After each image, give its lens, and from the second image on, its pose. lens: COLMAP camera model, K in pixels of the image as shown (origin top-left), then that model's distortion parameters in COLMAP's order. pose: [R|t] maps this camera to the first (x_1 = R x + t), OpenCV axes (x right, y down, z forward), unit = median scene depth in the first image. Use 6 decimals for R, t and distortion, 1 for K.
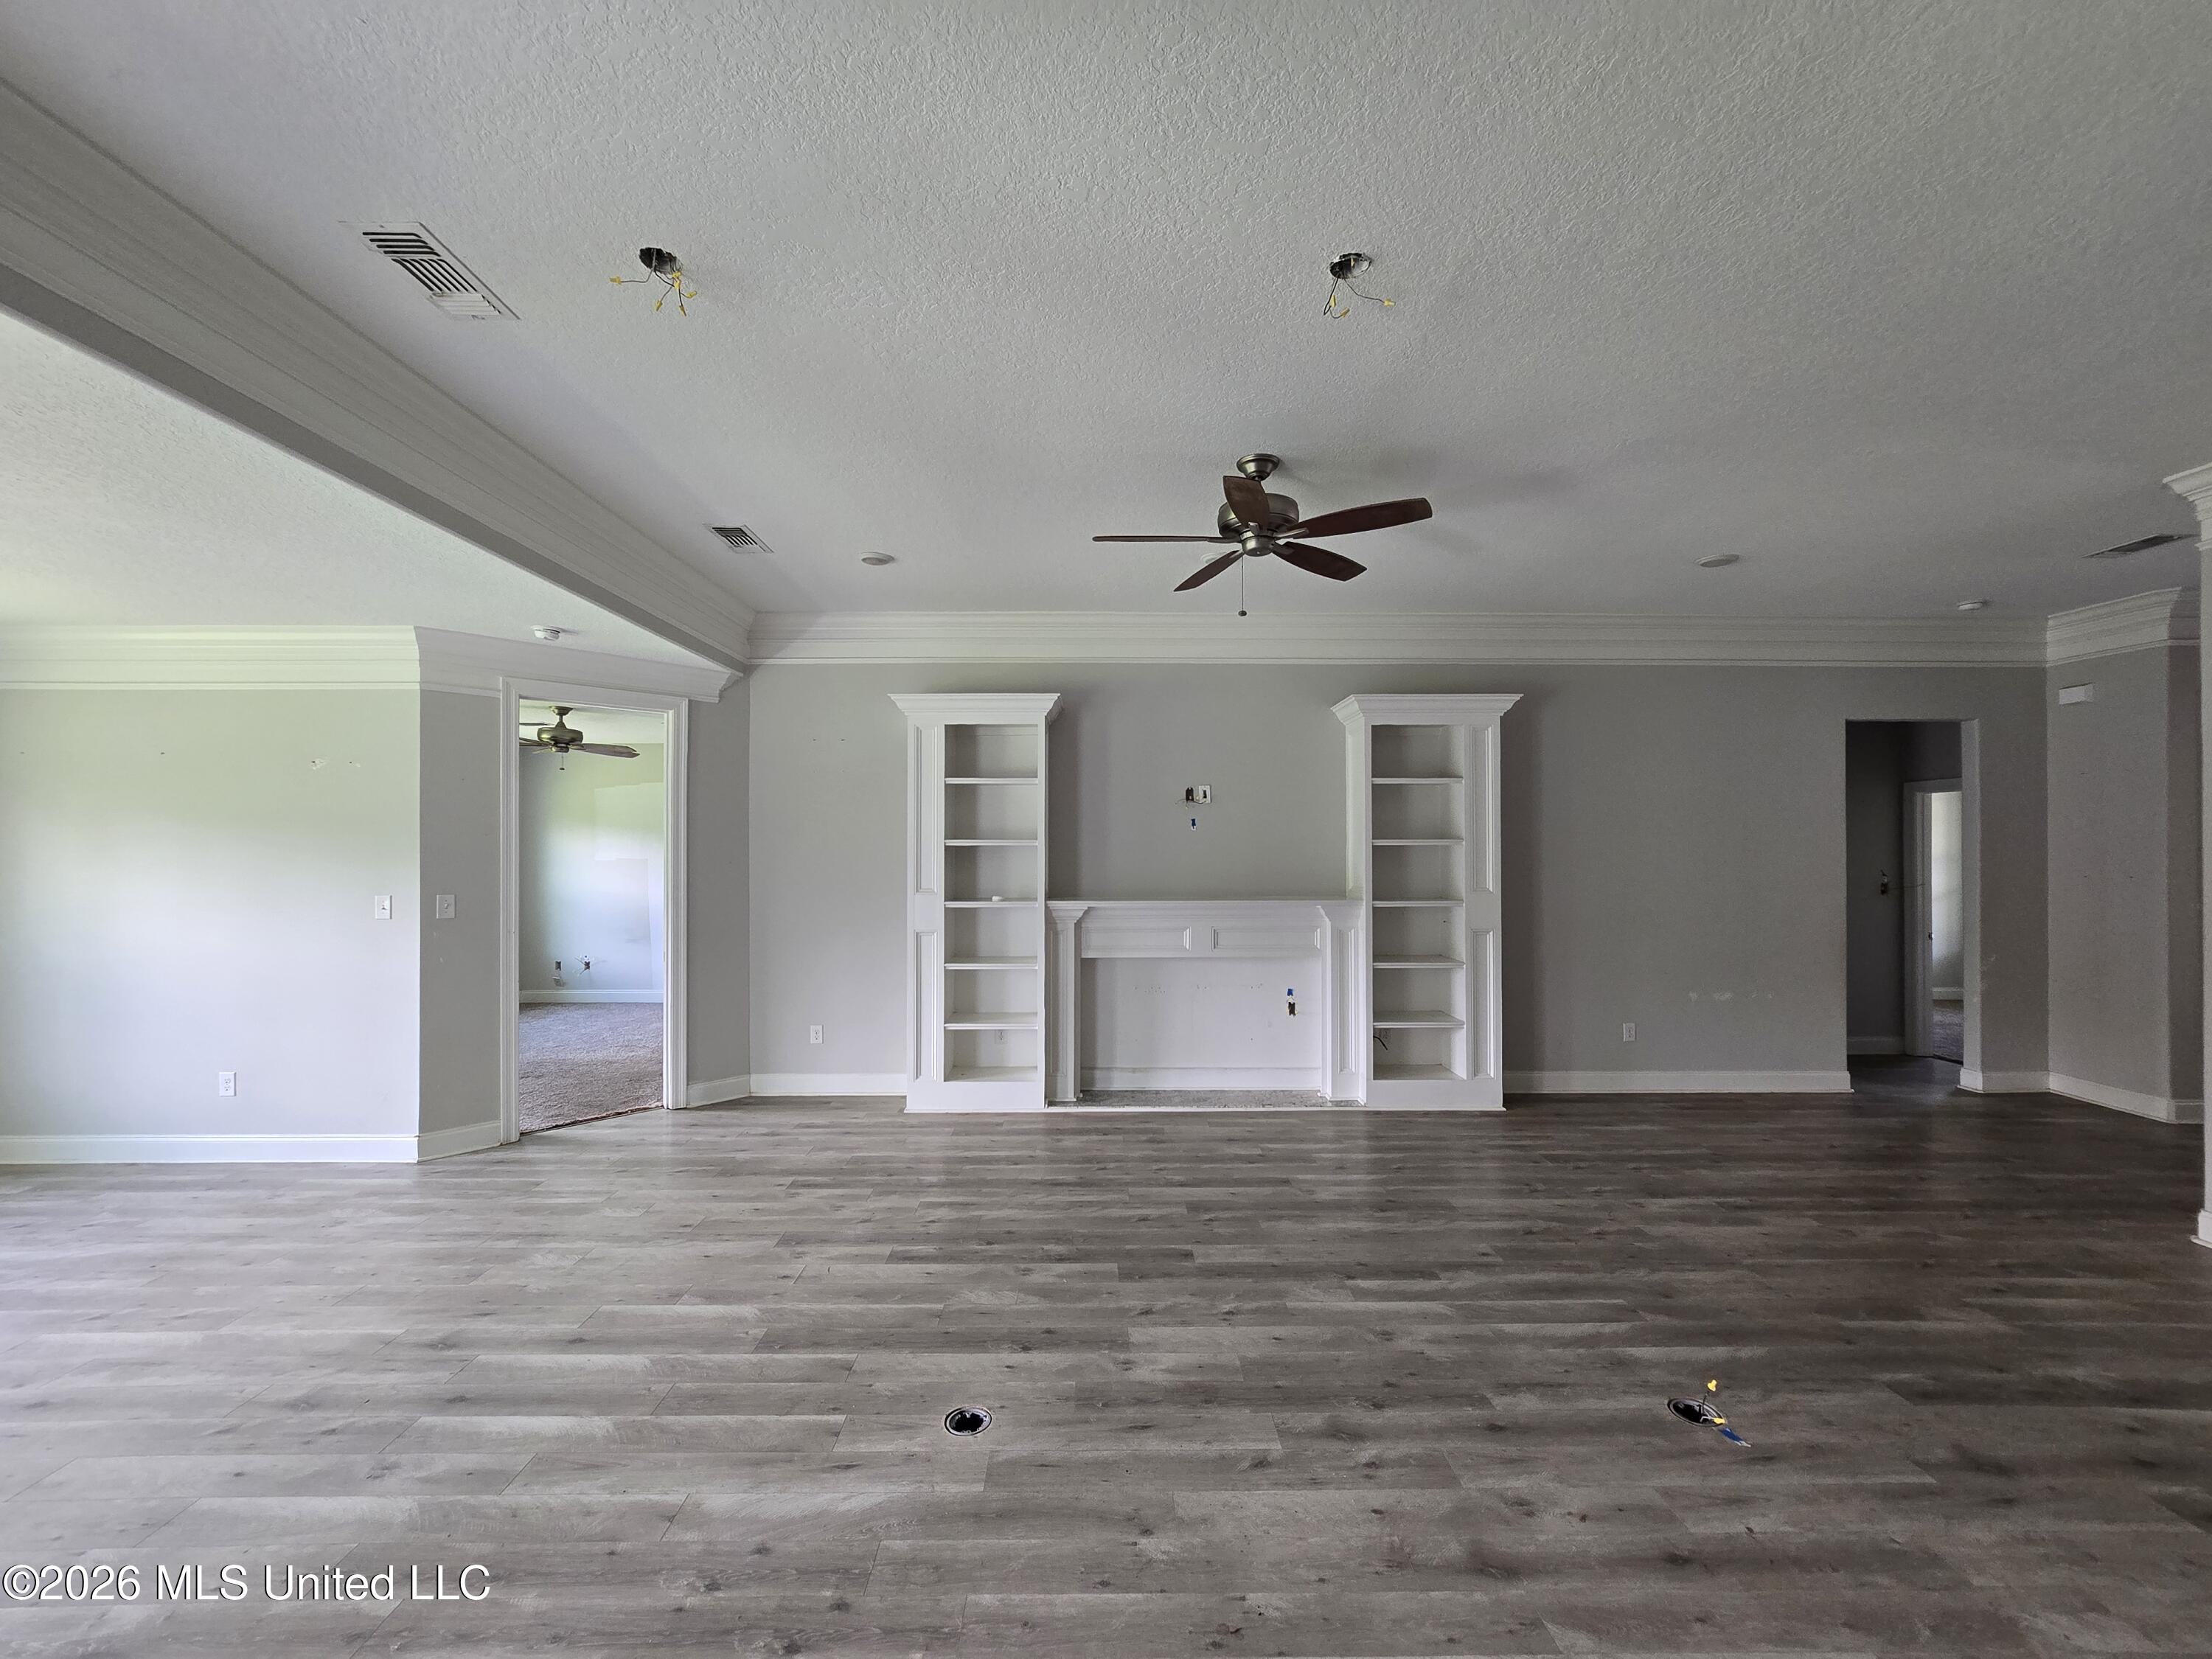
lens RADIAL K [[903.4, 0, 1095.2], [0, 903.4, 845.3], [0, 0, 1]] dist [-0.007306, 0.001069]
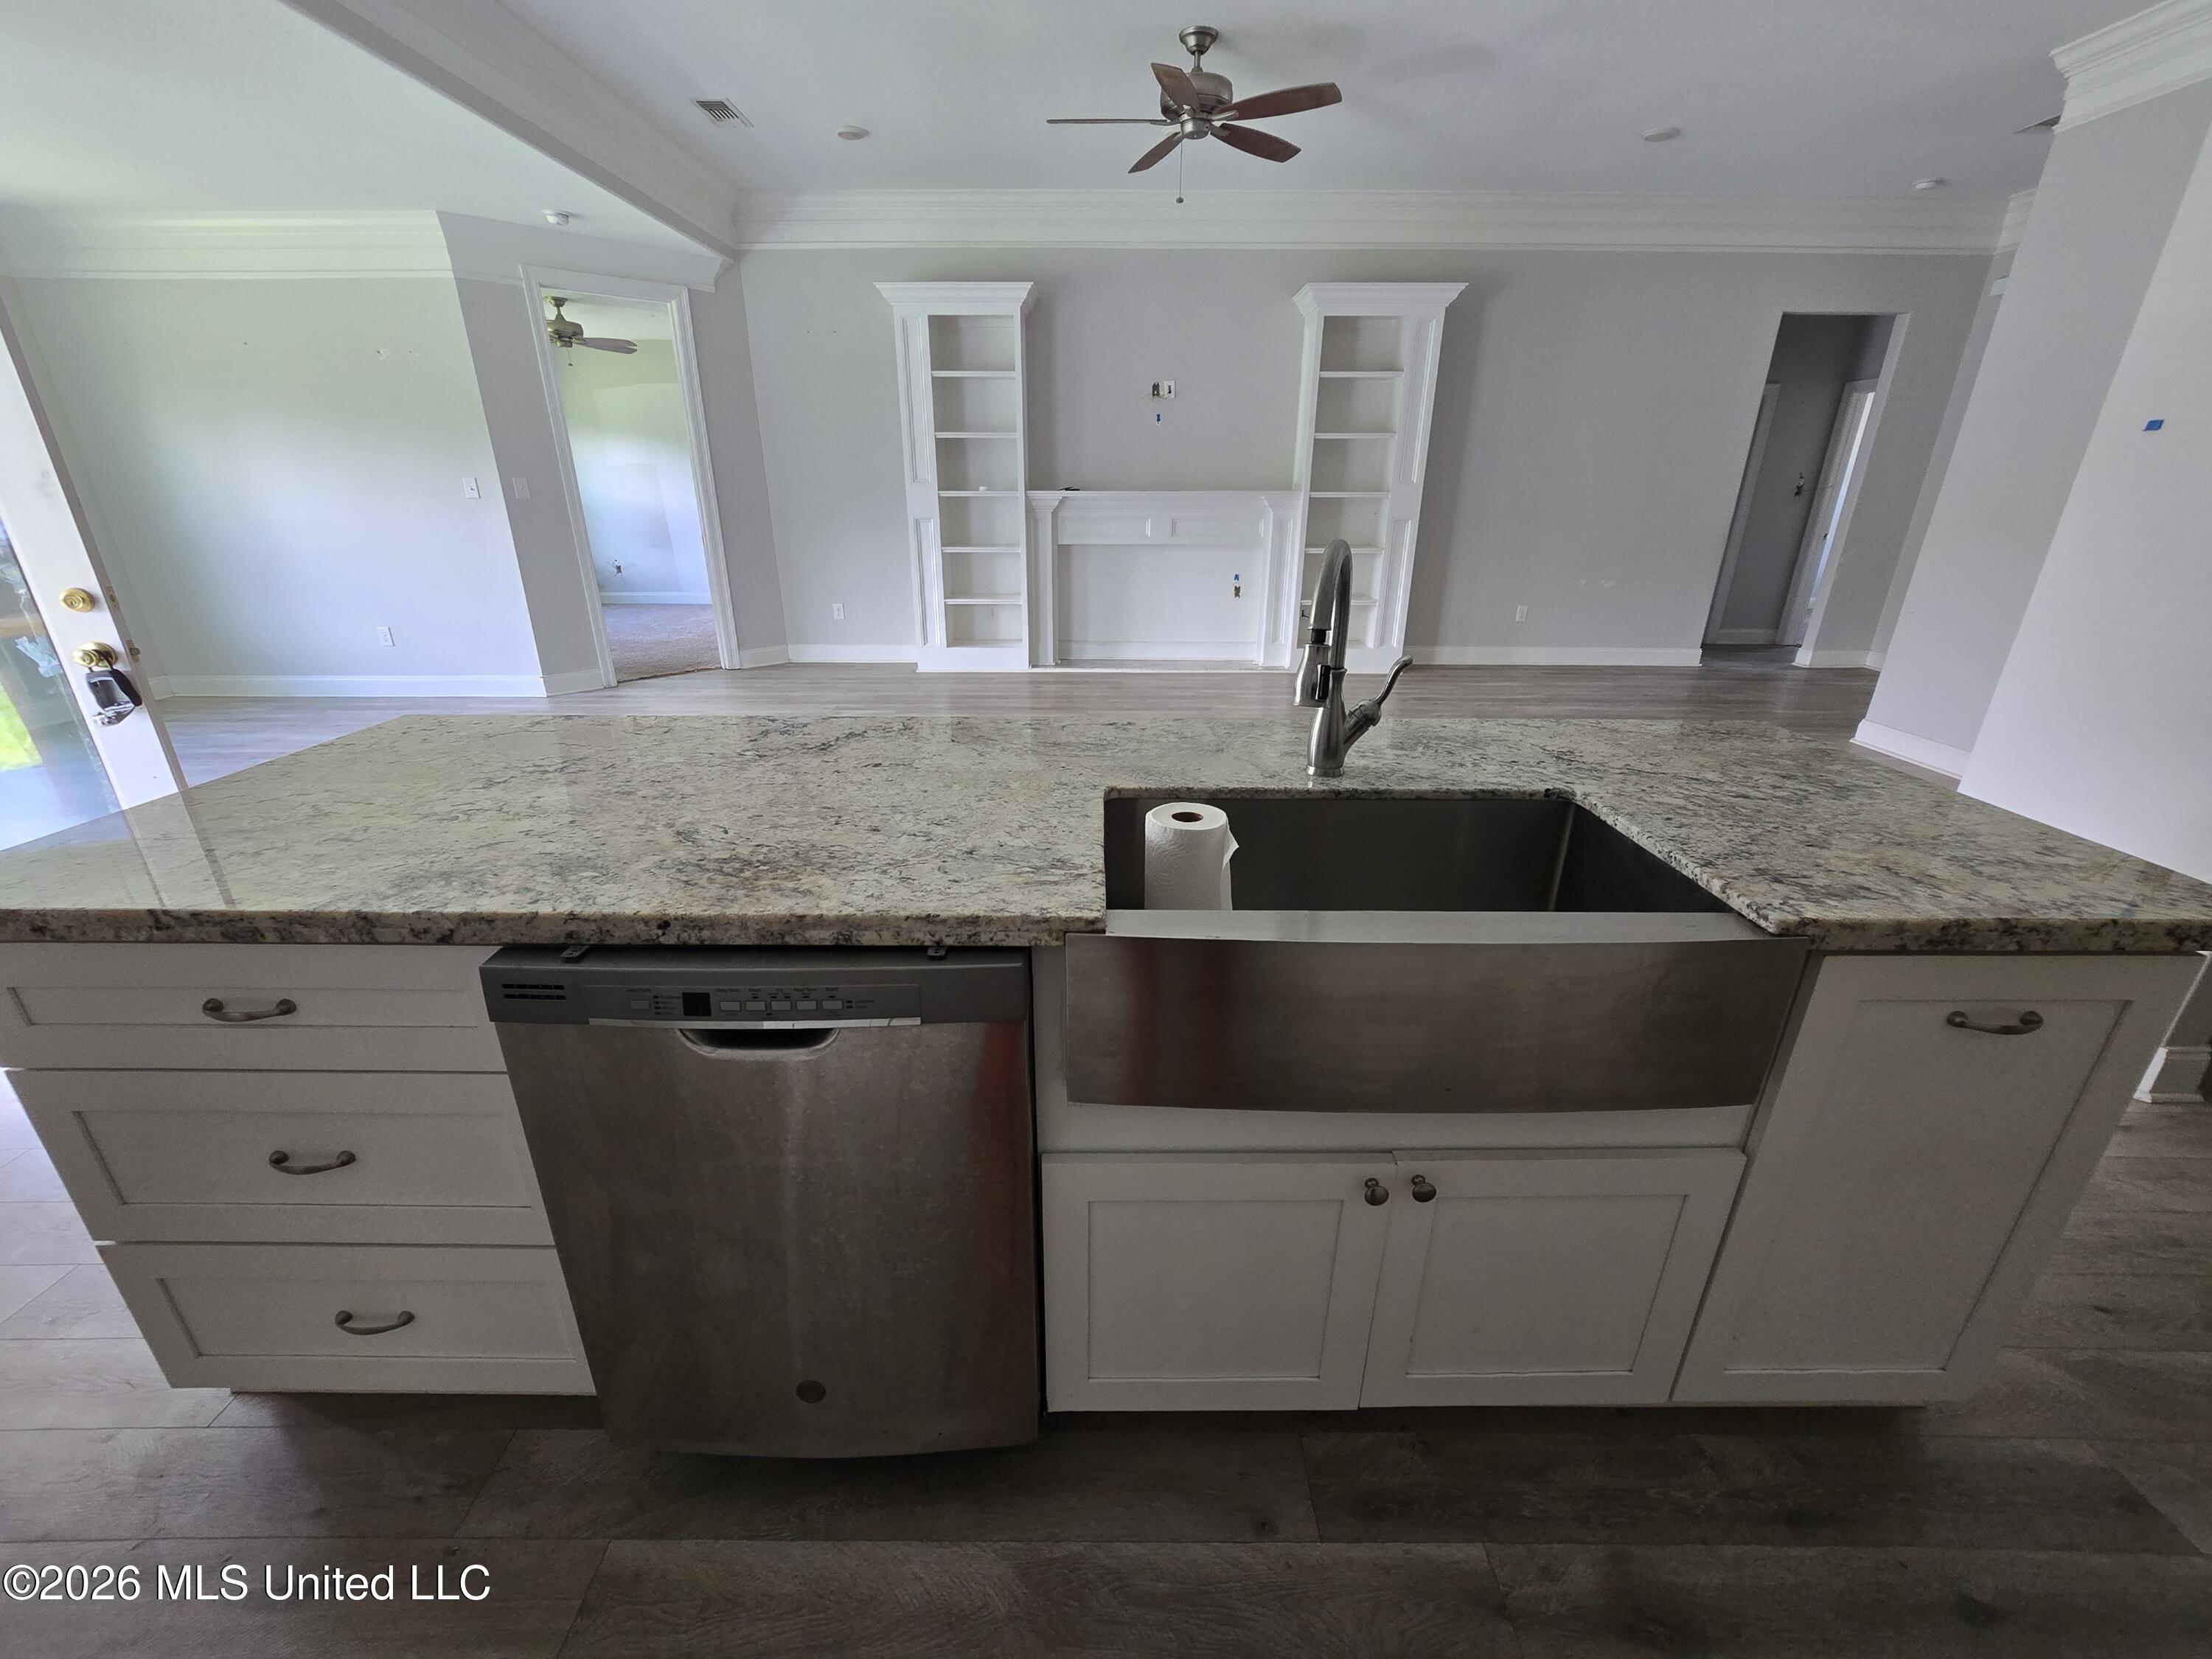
lens RADIAL K [[903.4, 0, 1093.9], [0, 903.4, 847.2], [0, 0, 1]] dist [-0.007306, 0.001069]
pose [[0.999958, 0.005649, -0.007227, 0.047029], [-0.002455, 0.923968, 0.382463, 0.045228], [0.008838, -0.382429, 0.923943, -0.258656]]
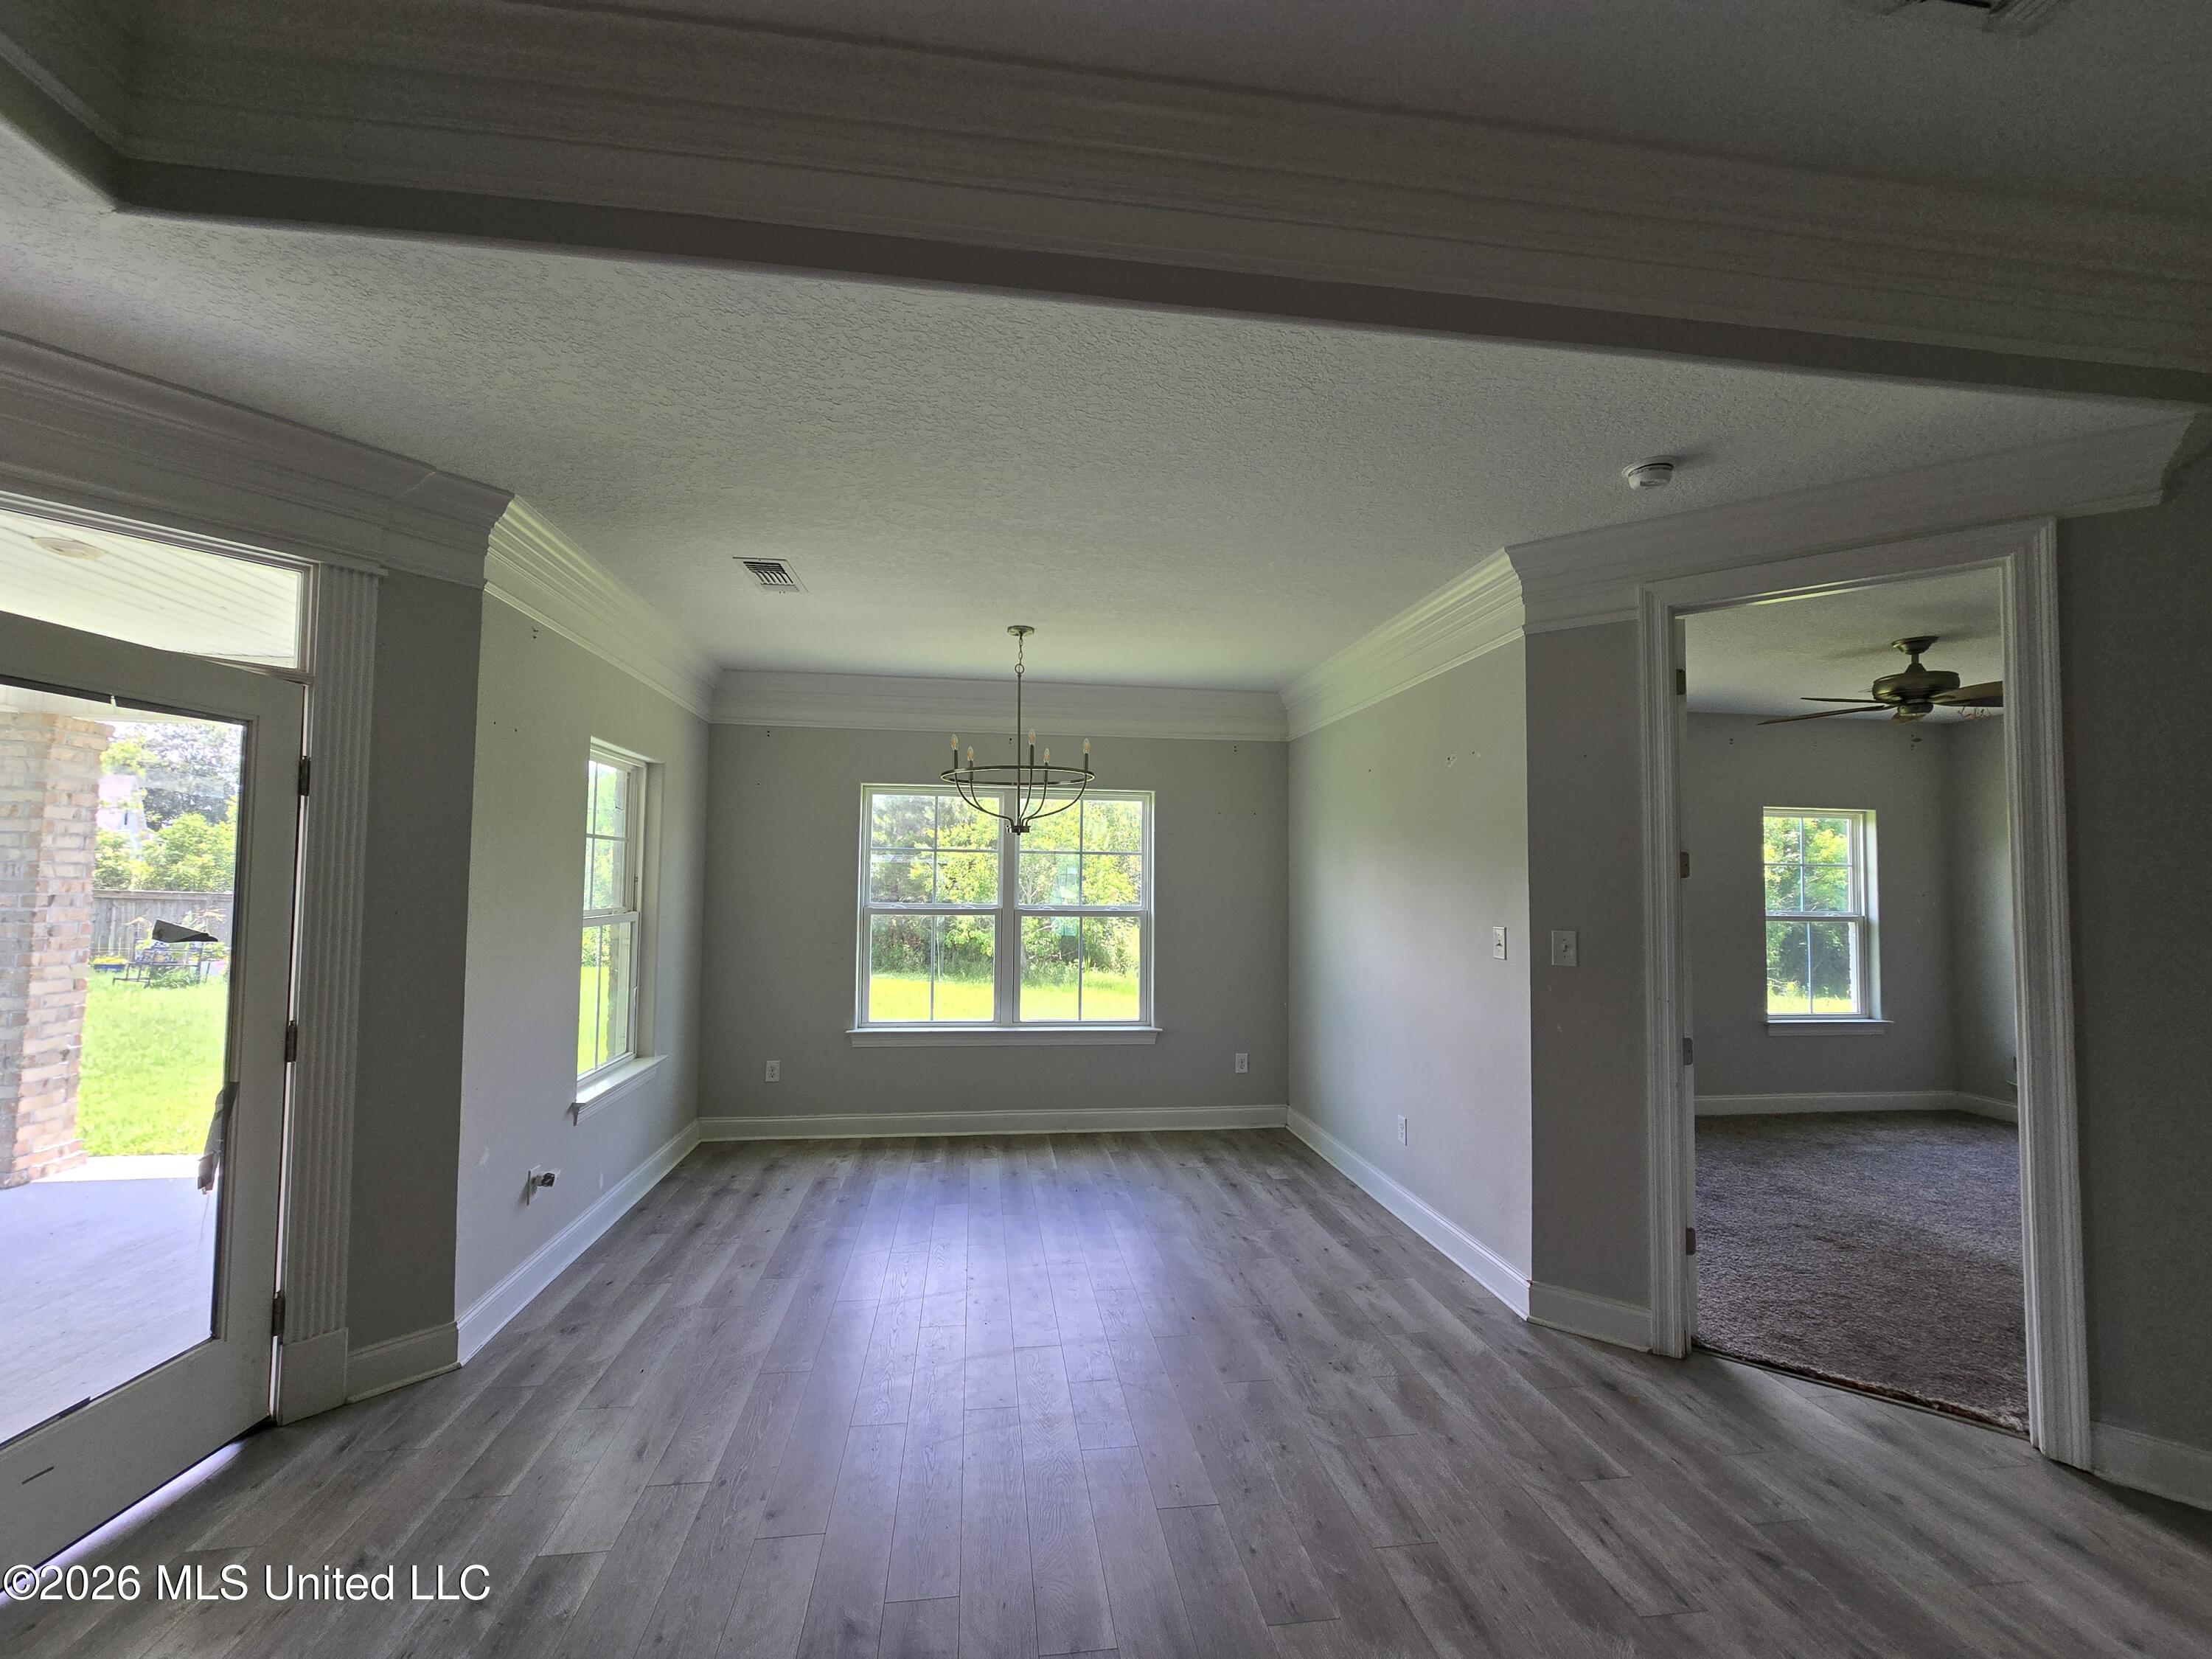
lens RADIAL K [[903.4, 0, 1101.4], [0, 903.4, 841.9], [0, 0, 1]] dist [-0.007306, 0.001069]
pose [[0.124931, -0.043932, -0.991192, -0.089411], [-0.005736, 0.998971, -0.045000, 0.019407], [0.992149, 0.011307, 0.124551, 0.525829]]
